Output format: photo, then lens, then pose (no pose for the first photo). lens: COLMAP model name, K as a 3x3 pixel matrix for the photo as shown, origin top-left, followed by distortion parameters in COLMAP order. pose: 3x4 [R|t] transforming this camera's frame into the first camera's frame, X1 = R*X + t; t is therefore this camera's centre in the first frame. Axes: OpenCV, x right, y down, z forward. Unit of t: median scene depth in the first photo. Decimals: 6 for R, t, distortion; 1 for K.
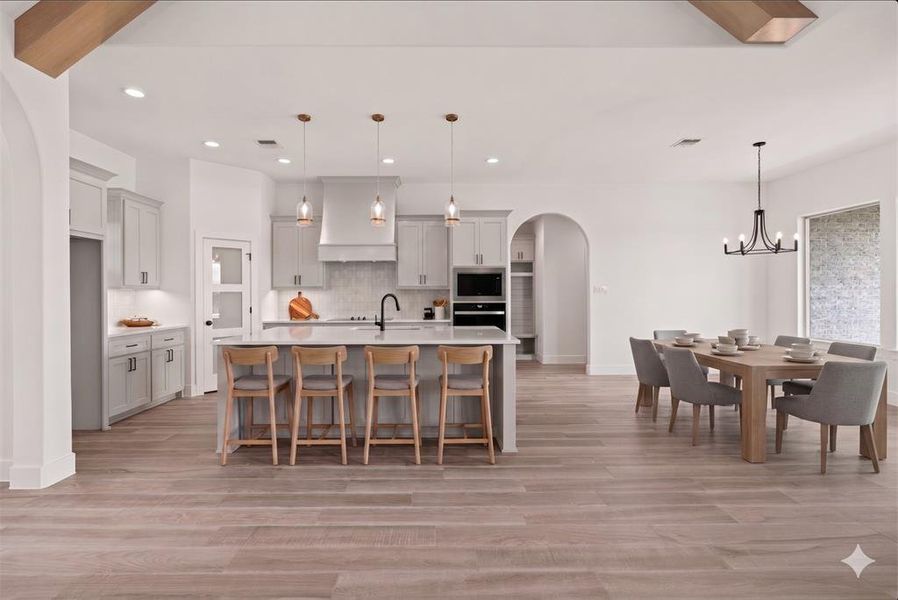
lens RADIAL K [[435.3, 0, 441.2], [0, 435.3, 295.2], [0, 0, 1]] dist [-0.000088, -0.000086]
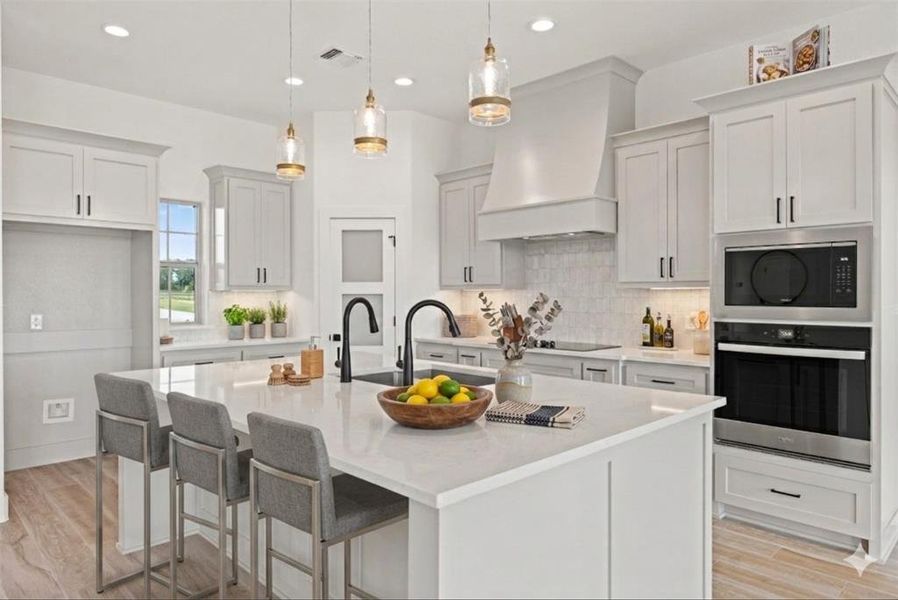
lens RADIAL K [[572.0, 0, 446.7], [0, 572.0, 294.6], [0, 0, 1]] dist [0.000469, 0.000815]
pose [[0.692727, 0.005103, -0.721182, 0.245697], [-0.003485, 0.999987, 0.003728, -0.009389], [0.721192, -0.000069, 0.692736, 0.447182]]
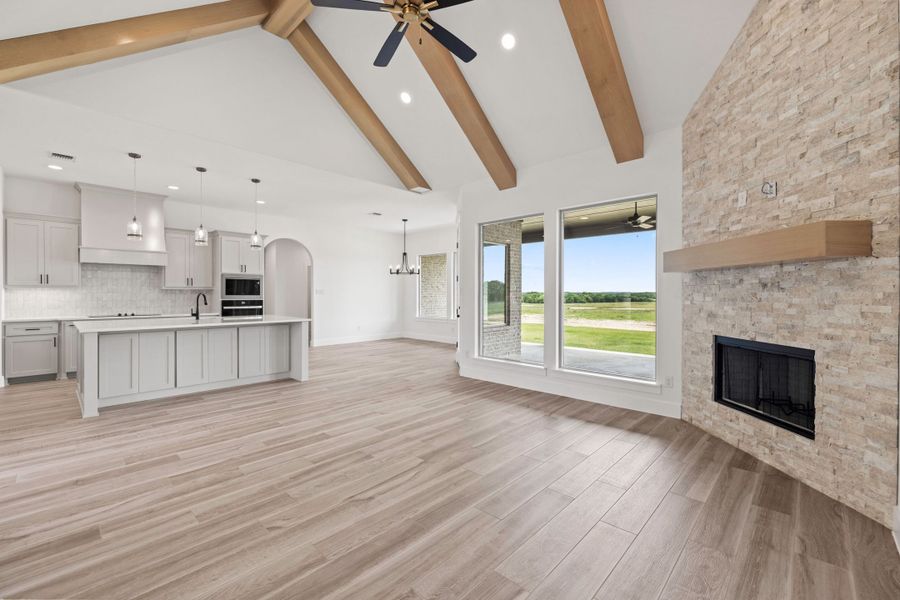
lens RADIAL K [[381.9, 0, 449.4], [0, 381.9, 295.1], [0, 0, 1]] dist [-0.002543, -0.000153]
pose [[0.691290, 0.002796, 0.722572, -0.338626], [-0.001693, 0.999996, -0.002249, 0.003446], [-0.722576, 0.000331, 0.691292, -0.312300]]
